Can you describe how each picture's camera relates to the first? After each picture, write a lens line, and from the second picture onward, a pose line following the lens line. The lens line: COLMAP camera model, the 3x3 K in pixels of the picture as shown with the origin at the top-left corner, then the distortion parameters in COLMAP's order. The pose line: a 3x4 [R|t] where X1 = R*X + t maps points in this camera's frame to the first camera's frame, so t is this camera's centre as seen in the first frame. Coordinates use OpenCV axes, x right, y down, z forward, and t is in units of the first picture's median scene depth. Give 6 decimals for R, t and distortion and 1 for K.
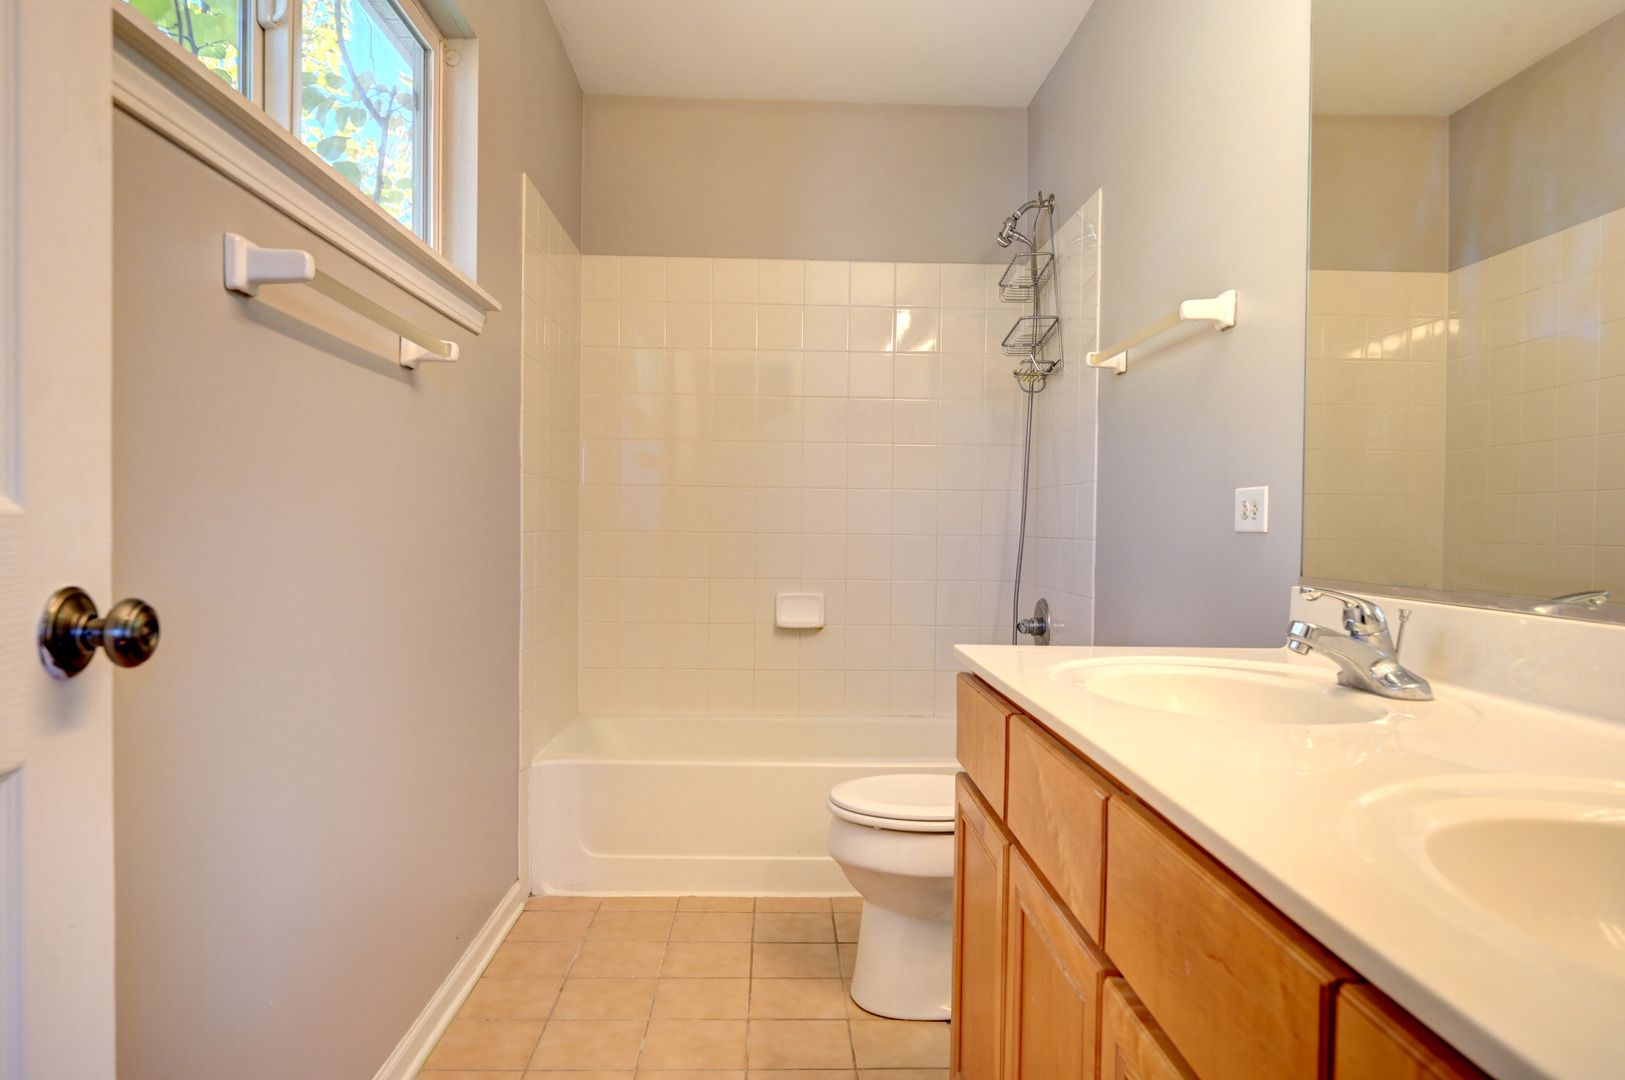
lens RADIAL K [[1086.7, 0, 812.5], [0, 1086.7, 540.0], [0, 0, 1]] dist [-0.002511, -0.001544]
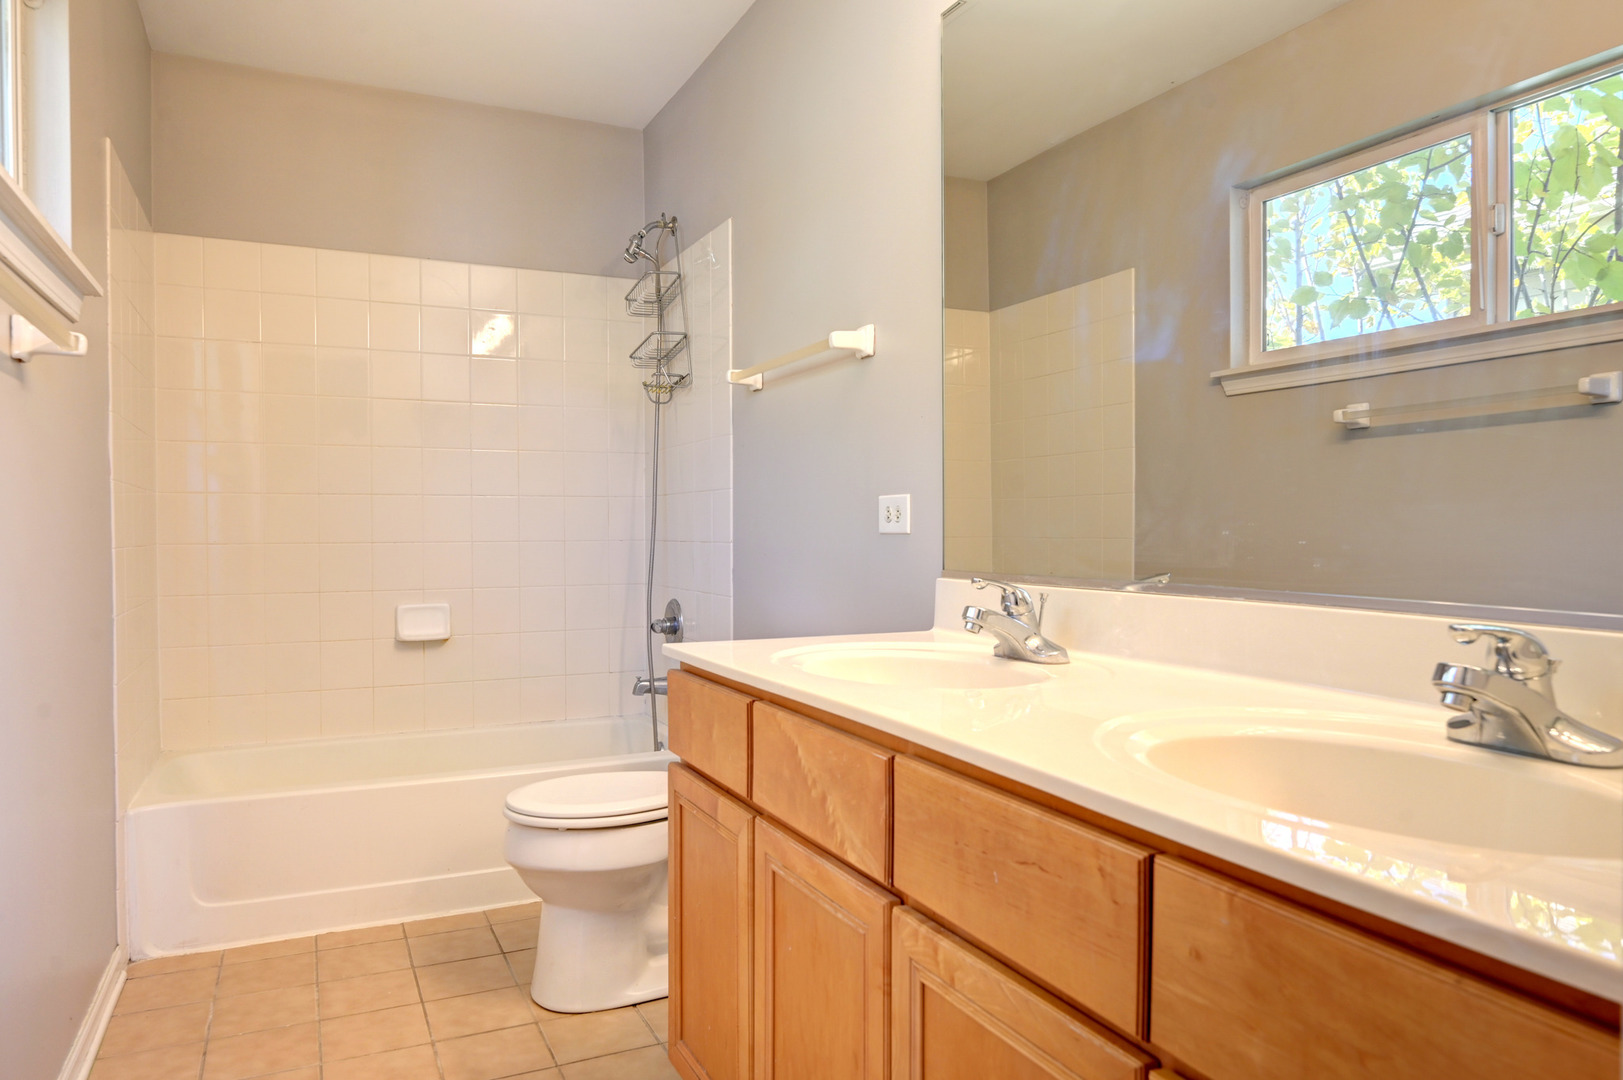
lens RADIAL K [[1085.4, 0, 811.5], [0, 1085.4, 540.0], [0, 0, 1]] dist [-0.002511, -0.001544]
pose [[0.917366, -0.021234, 0.397478, -0.115945], [0.022271, 0.999750, 0.002009, -0.003558], [-0.397422, 0.007009, 0.917609, -0.029272]]
